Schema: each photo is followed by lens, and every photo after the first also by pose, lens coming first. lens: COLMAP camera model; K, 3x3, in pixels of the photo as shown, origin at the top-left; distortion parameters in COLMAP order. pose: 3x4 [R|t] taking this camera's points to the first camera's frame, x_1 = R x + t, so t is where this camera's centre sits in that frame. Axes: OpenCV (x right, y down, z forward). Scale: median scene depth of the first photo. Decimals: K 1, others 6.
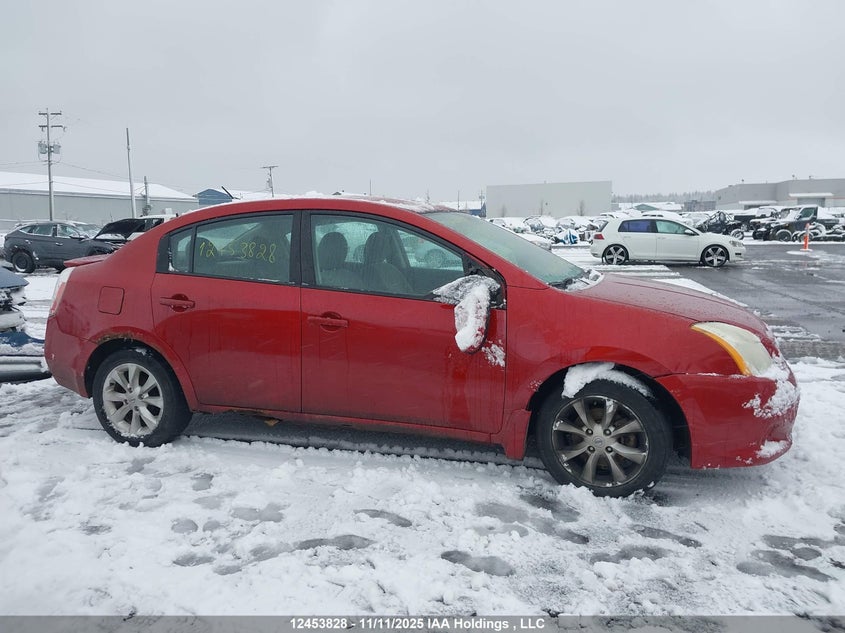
lens RADIAL K [[675.8, 0, 422.5], [0, 675.8, 316.5], [0, 0, 1]] dist [0.010736, -0.003713]
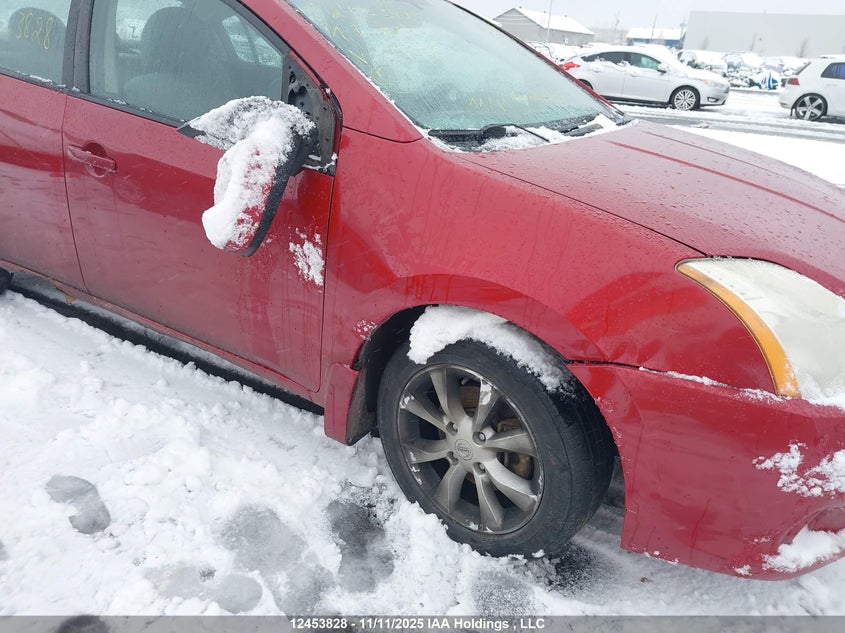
lens RADIAL K [[654.3, 0, 423.3], [0, 654.3, 330.9], [0, 0, 1]] dist [0.121501, -0.184959]
pose [[0.962193, 0.164819, -0.216842, 0.322008], [-0.102299, 0.956528, 0.273112, -0.041741], [0.252429, -0.240603, 0.937224, 0.522707]]
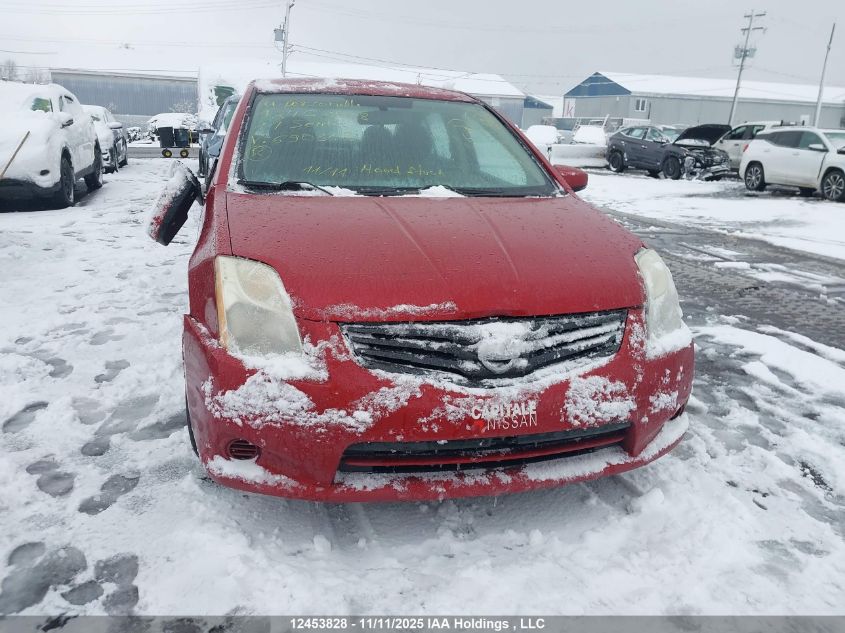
lens RADIAL K [[675.8, 0, 422.5], [0, 675.8, 316.5], [0, 0, 1]] dist [0.010736, -0.003713]
pose [[0.535786, 0.261619, -0.802800, 1.032604], [-0.158506, 0.965048, 0.208706, -0.099860], [0.829342, 0.015427, 0.558528, 0.752563]]
